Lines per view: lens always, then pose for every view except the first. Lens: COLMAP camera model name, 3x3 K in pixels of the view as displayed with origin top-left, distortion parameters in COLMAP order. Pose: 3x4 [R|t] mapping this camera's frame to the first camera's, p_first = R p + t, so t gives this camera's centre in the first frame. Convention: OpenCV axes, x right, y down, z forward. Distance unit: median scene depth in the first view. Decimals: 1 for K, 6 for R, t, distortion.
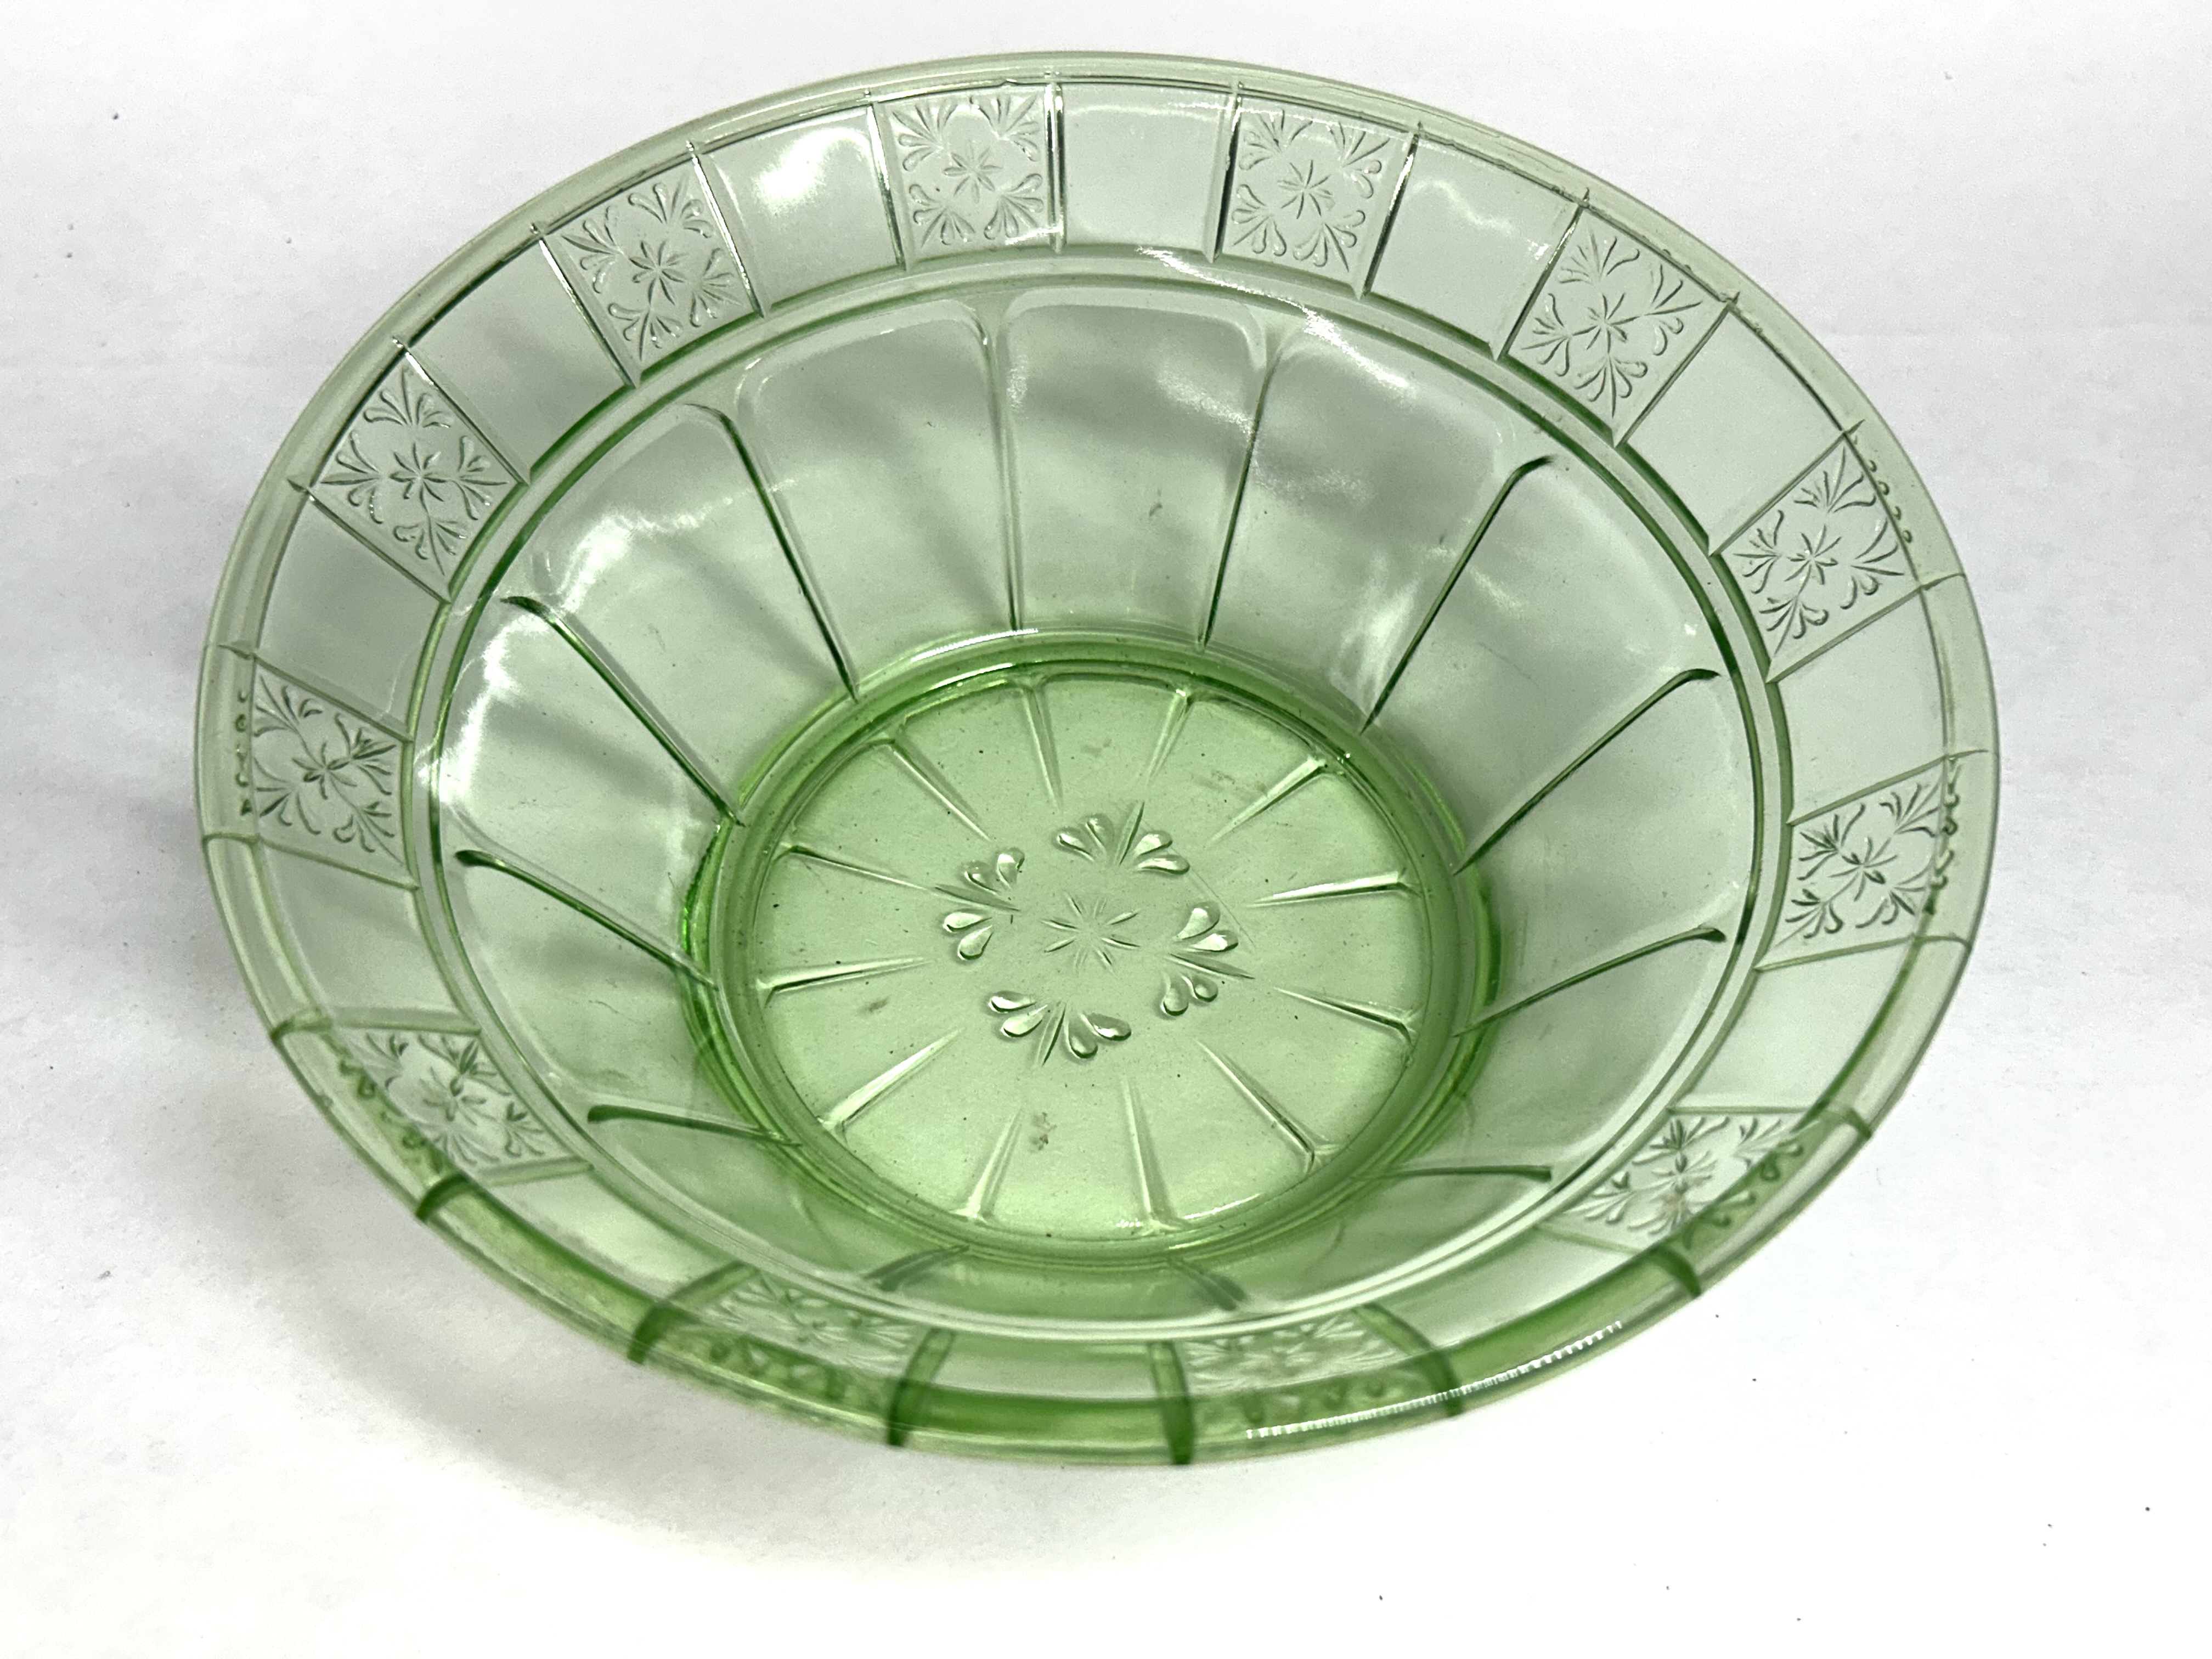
lens RADIAL K [[2251.4, 0, 1091.1], [0, 2251.4, 816.7], [0, 0, 1]] dist [0.017414, 0.000000]
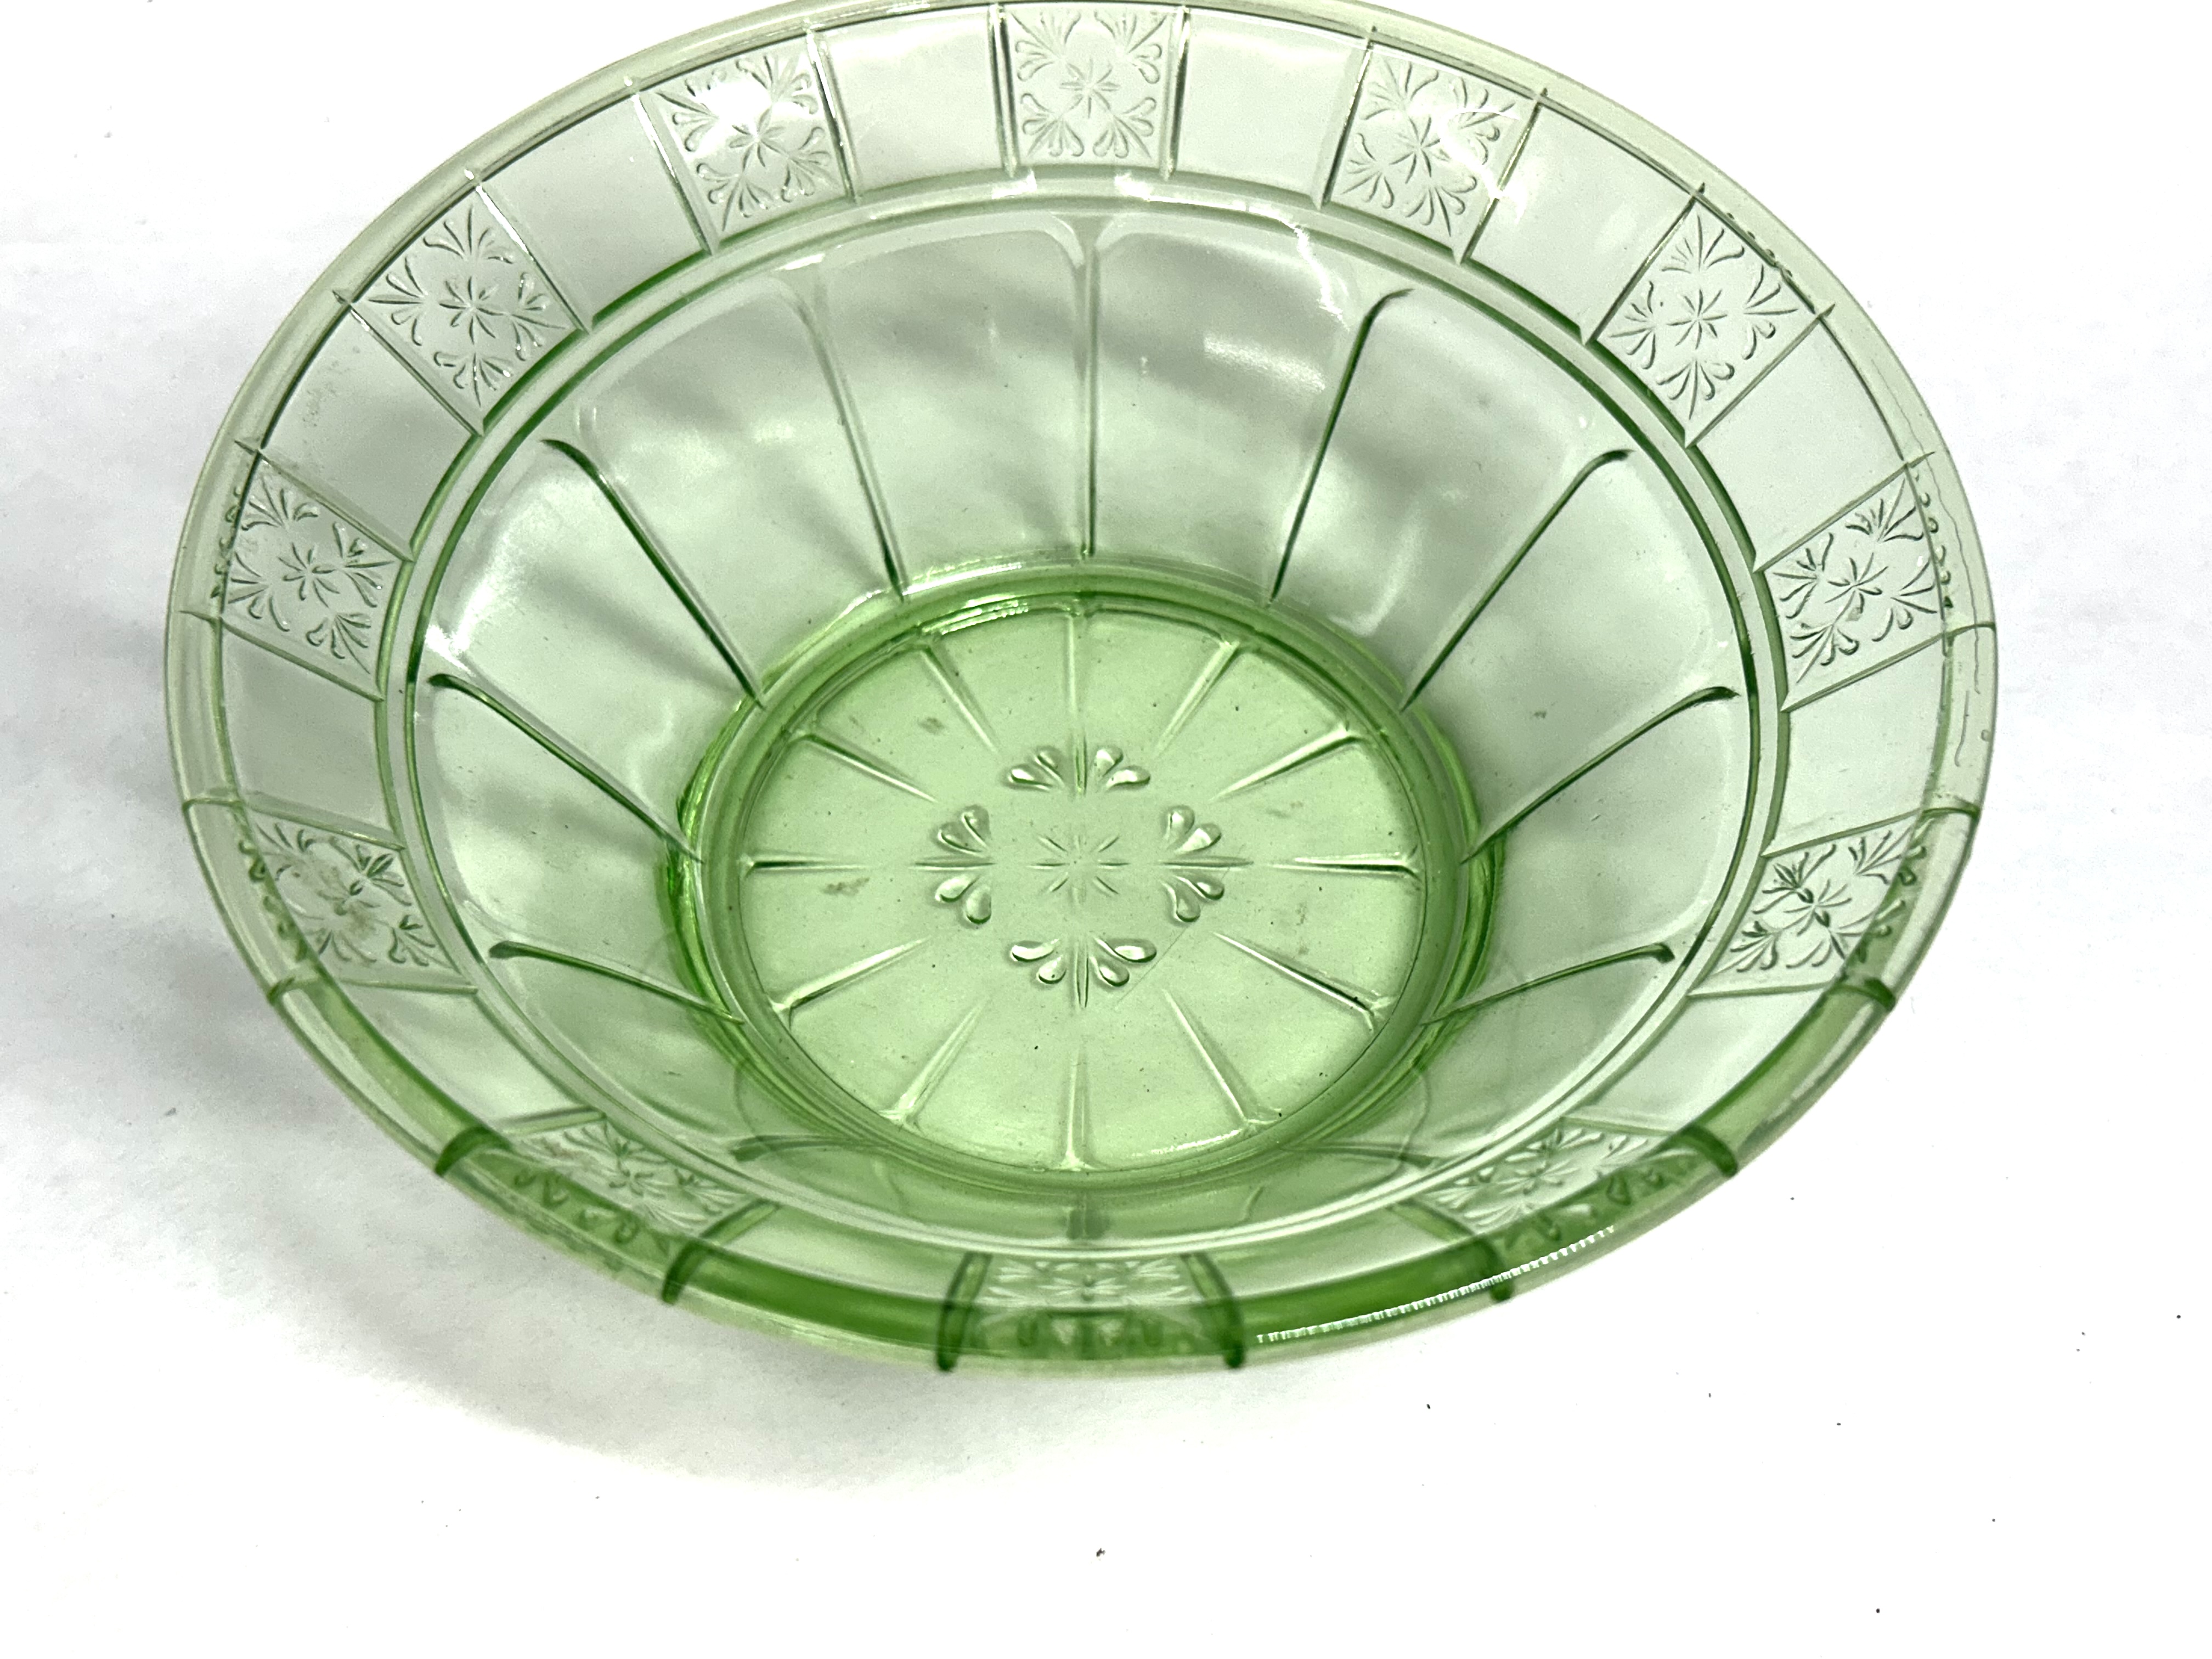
lens RADIAL K [[2251.4, 0, 1102.8], [0, 2251.4, 852.5], [0, 0, 1]] dist [0.017414, 0.000000]
pose [[0.981239, 0.158407, -0.109893, 0.127678], [-0.155598, 0.987244, 0.033746, 0.012361], [0.113837, -0.016014, 0.993370, 0.016352]]
